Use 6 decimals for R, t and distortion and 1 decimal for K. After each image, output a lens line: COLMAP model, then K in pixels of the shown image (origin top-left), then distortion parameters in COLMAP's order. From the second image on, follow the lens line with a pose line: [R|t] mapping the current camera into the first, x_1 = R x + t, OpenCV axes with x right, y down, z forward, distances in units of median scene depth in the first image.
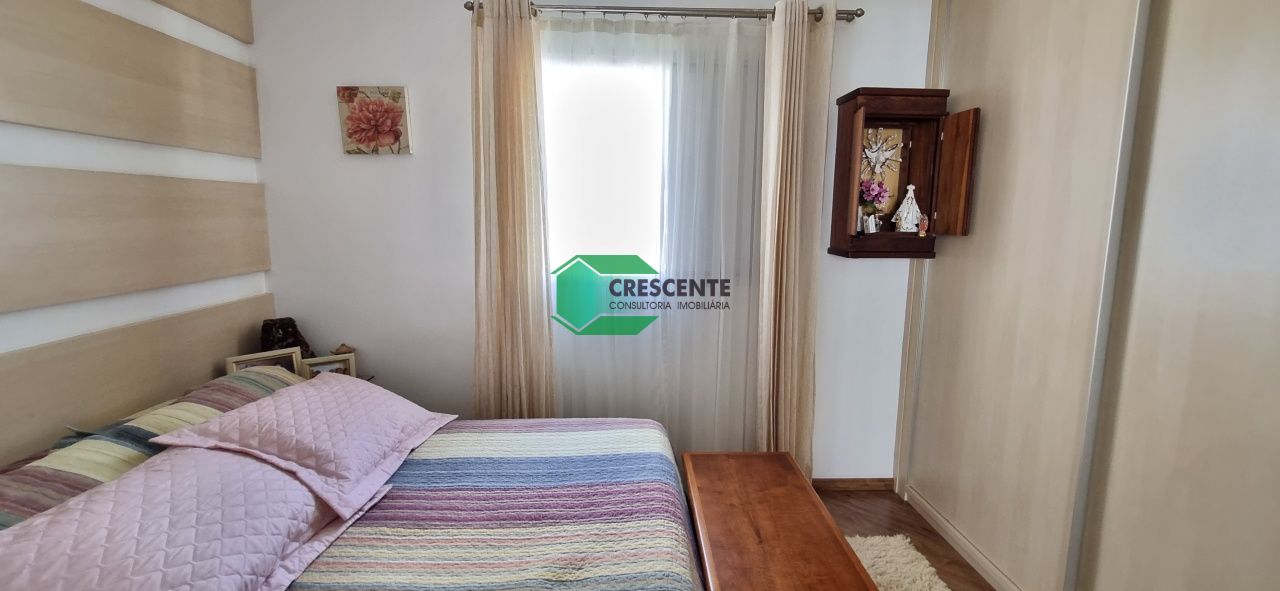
lens RADIAL K [[504.4, 0, 649.5], [0, 504.4, 290.6], [0, 0, 1]] dist [0.002296, -0.001404]
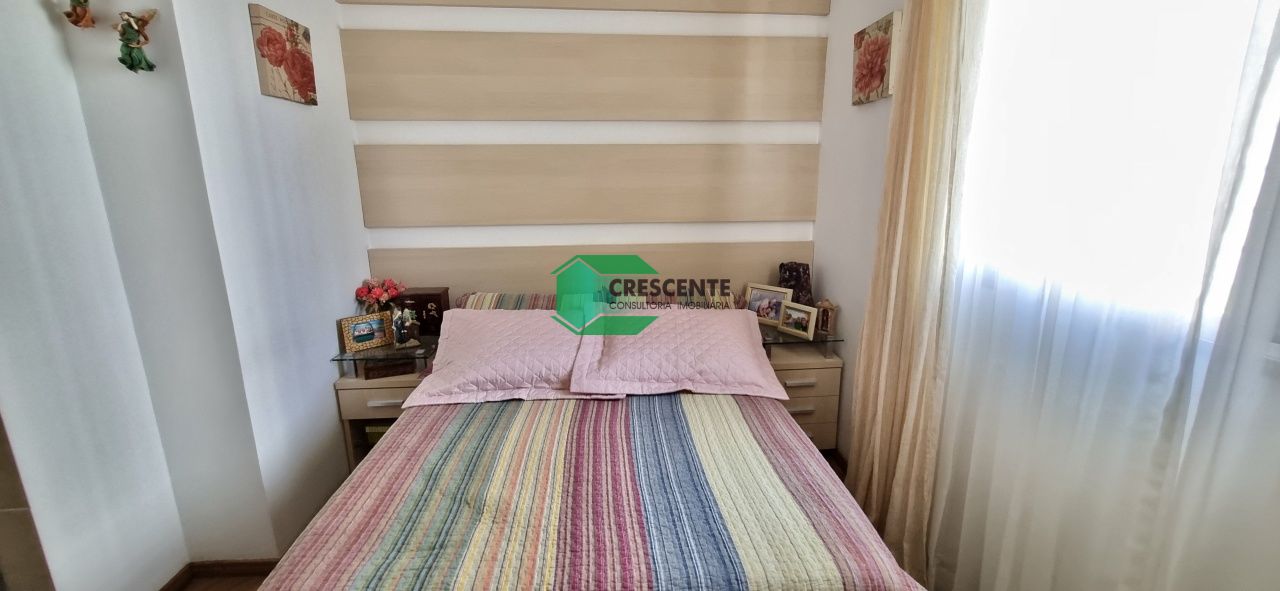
lens RADIAL K [[504.4, 0, 651.7], [0, 504.4, 285.6], [0, 0, 1]] dist [0.002296, -0.001404]
pose [[0.017662, 0.214891, -0.976478, 0.402309], [-0.141356, 0.967358, 0.210328, -0.090209], [0.989801, 0.134316, 0.047461, 0.632092]]
